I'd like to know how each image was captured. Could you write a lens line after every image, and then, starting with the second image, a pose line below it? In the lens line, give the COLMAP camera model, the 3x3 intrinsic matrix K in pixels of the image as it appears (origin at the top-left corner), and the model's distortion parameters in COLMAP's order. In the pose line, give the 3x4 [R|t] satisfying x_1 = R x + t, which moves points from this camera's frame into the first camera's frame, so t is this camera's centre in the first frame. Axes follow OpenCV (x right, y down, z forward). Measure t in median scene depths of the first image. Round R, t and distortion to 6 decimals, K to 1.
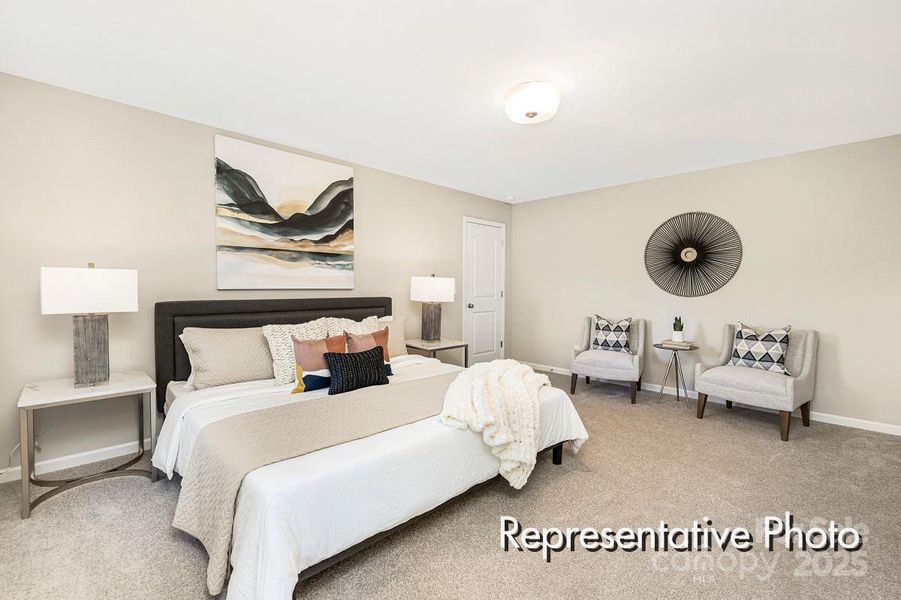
lens RADIAL K [[384.4, 0, 453.5], [0, 384.4, 298.2], [0, 0, 1]] dist [0.002343, -0.000753]
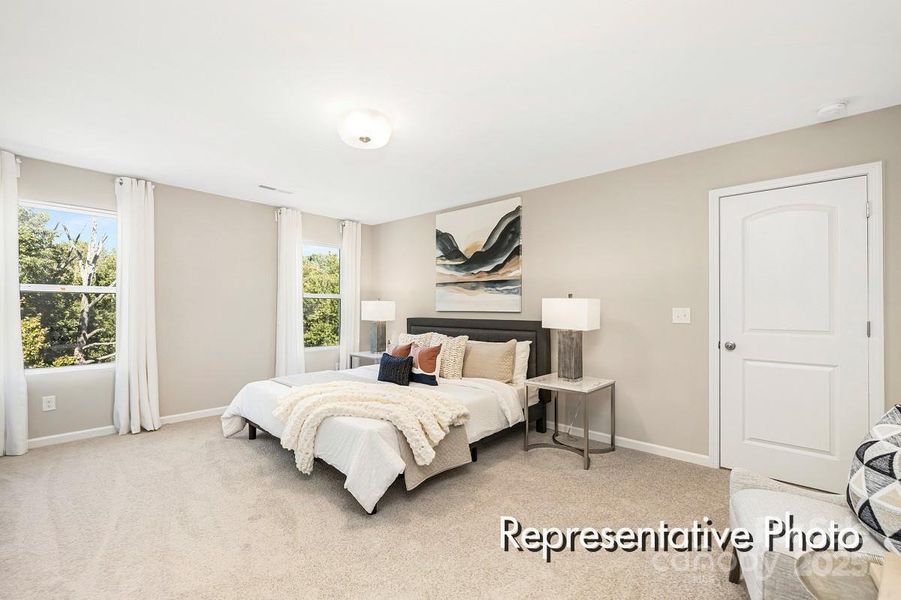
lens RADIAL K [[418.0, 0, 453.1], [0, 418.0, 302.8], [0, 0, 1]] dist [-0.007833, 0.003395]
pose [[0.021053, -0.018562, -0.999606, 0.929287], [-0.038943, 0.999054, -0.019372, -0.022252], [0.999020, 0.039335, 0.020310, 0.864684]]
